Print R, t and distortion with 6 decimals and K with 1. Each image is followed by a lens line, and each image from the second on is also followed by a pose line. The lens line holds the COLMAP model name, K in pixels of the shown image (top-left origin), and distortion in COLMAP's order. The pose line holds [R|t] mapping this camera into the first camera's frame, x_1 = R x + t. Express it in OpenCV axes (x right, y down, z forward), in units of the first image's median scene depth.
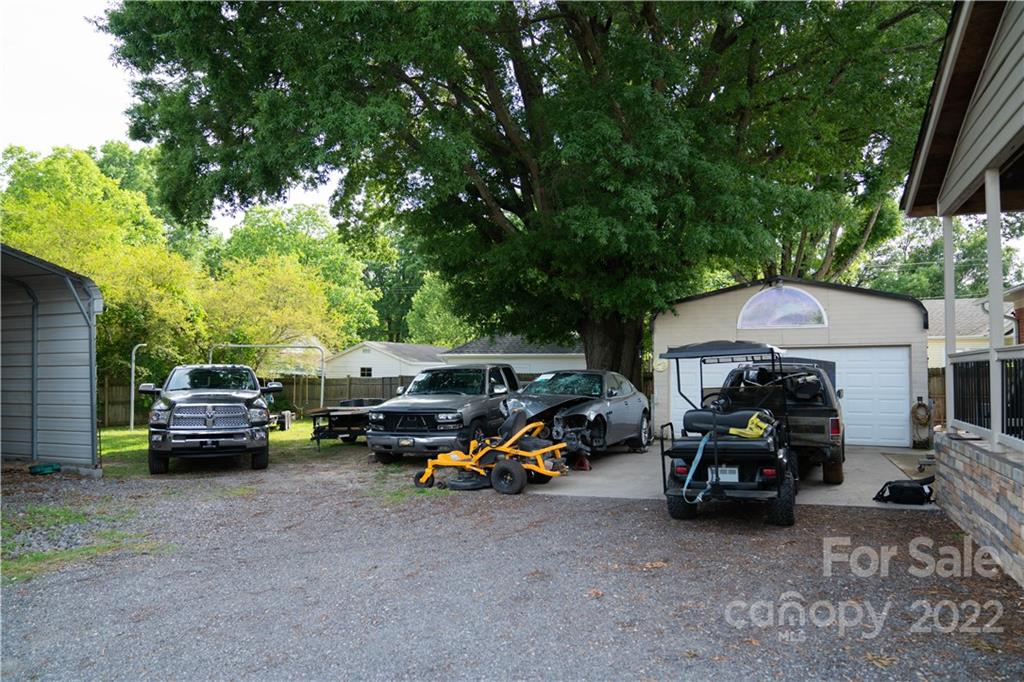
lens RADIAL K [[697.7, 0, 515.0], [0, 697.7, 342.2], [0, 0, 1]] dist [-0.011343, 0.002246]
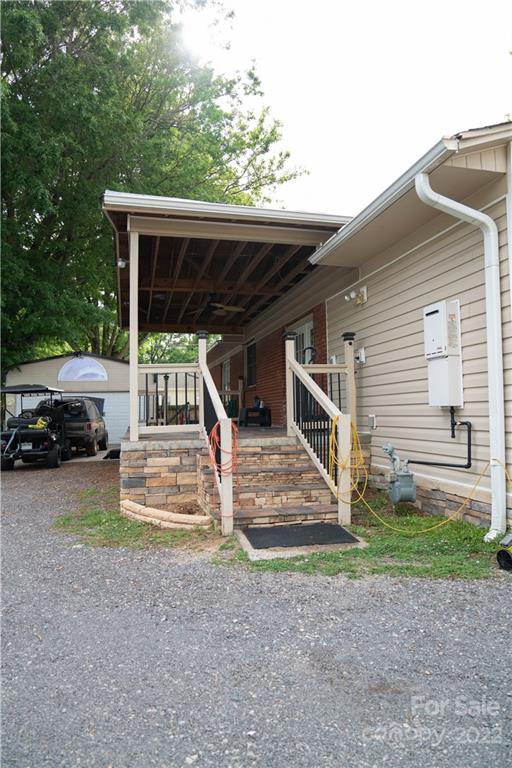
lens RADIAL K [[523.3, 0, 252.9], [0, 523.3, 385.8], [0, 0, 1]] dist [-0.011343, 0.002246]
pose [[0.822369, 0.015508, 0.568743, -0.023439], [-0.007616, 0.999839, -0.016251, 0.013027], [-0.568904, 0.009033, 0.822355, -0.400226]]
